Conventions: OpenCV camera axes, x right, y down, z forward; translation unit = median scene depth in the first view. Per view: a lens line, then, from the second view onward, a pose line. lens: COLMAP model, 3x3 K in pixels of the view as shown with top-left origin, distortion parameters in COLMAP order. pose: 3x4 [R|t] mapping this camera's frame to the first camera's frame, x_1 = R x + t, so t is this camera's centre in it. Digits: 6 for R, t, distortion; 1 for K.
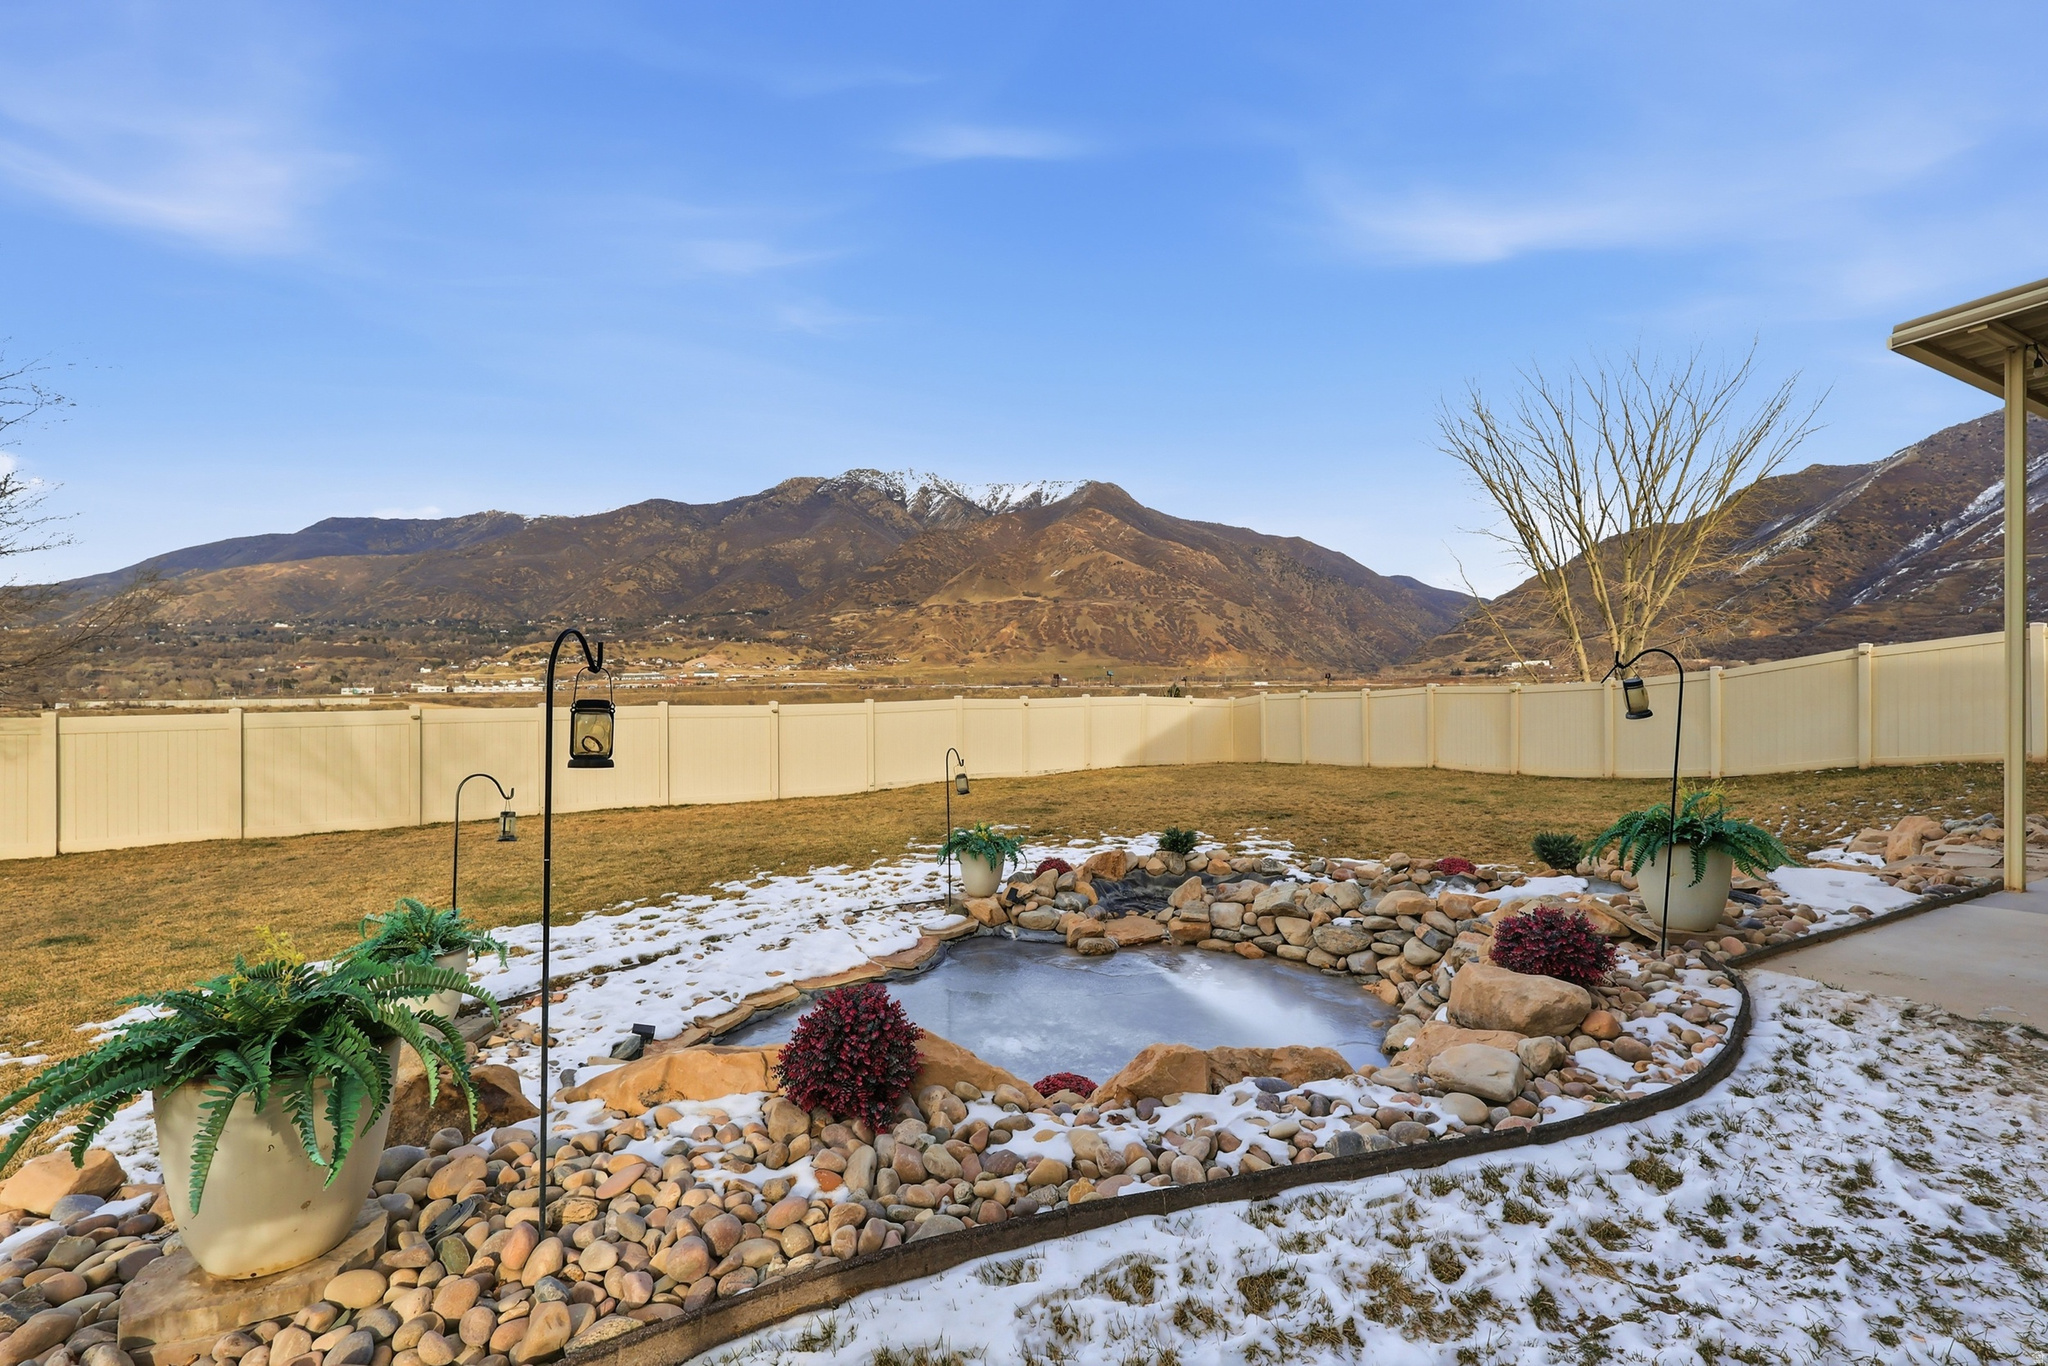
lens RADIAL K [[954.9, 0, 1024.8], [0, 954.9, 682.9], [0, 0, 1]] dist [0.001943, -0.000381]
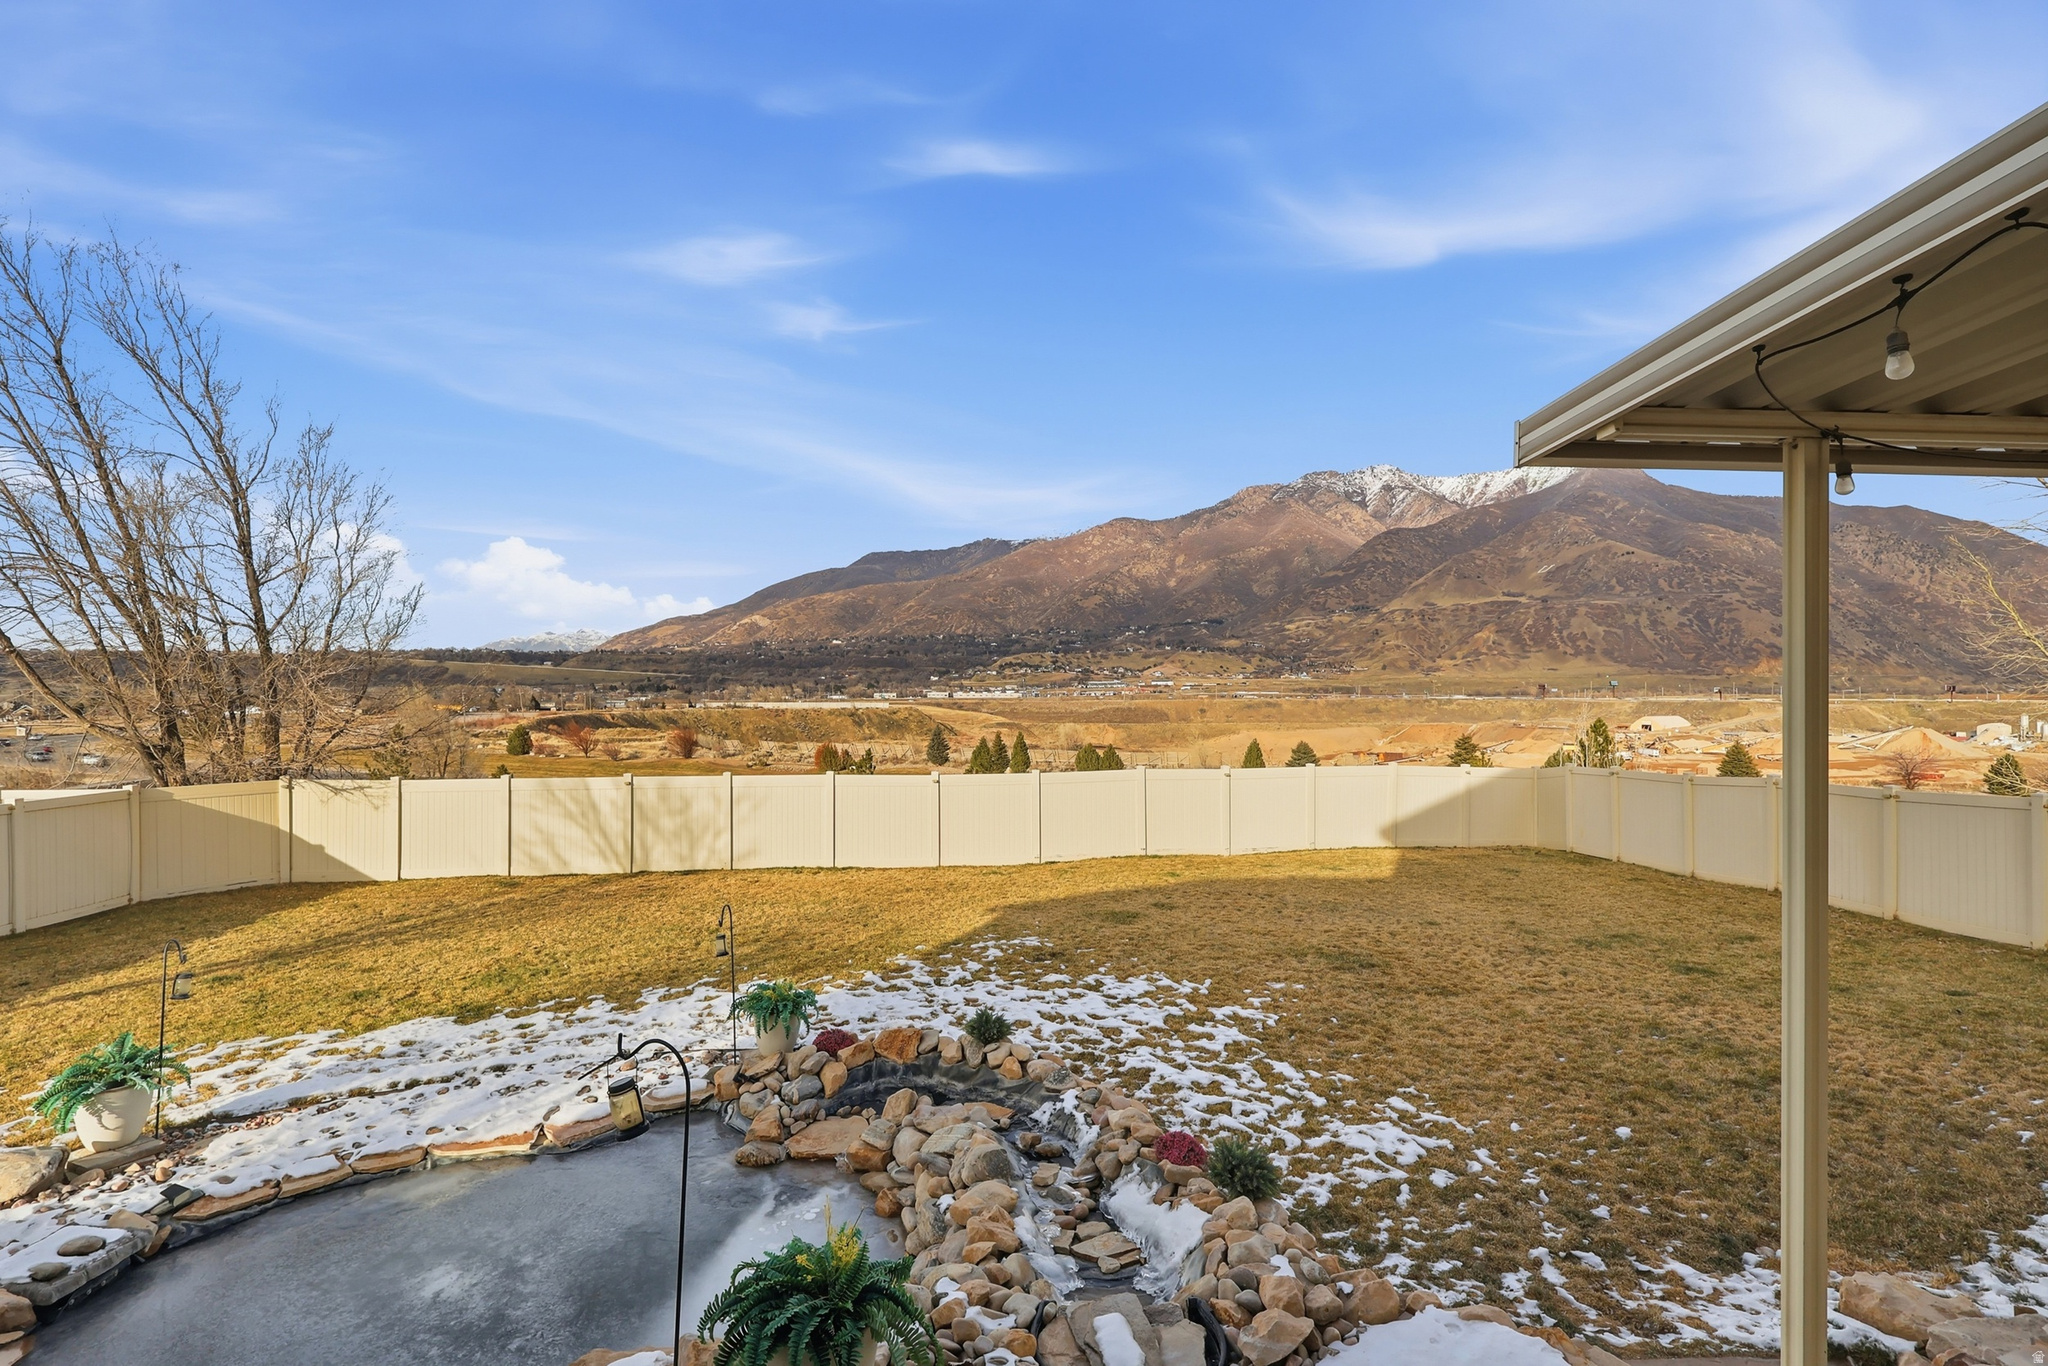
lens RADIAL K [[954.9, 0, 1025.9], [0, 954.9, 689.2], [0, 0, 1]] dist [0.001943, -0.000381]
pose [[0.894234, 0.006162, -0.447558, 0.564766], [-0.007261, 0.999973, -0.000741, -0.134801], [0.447541, 0.003913, 0.894255, 0.241986]]
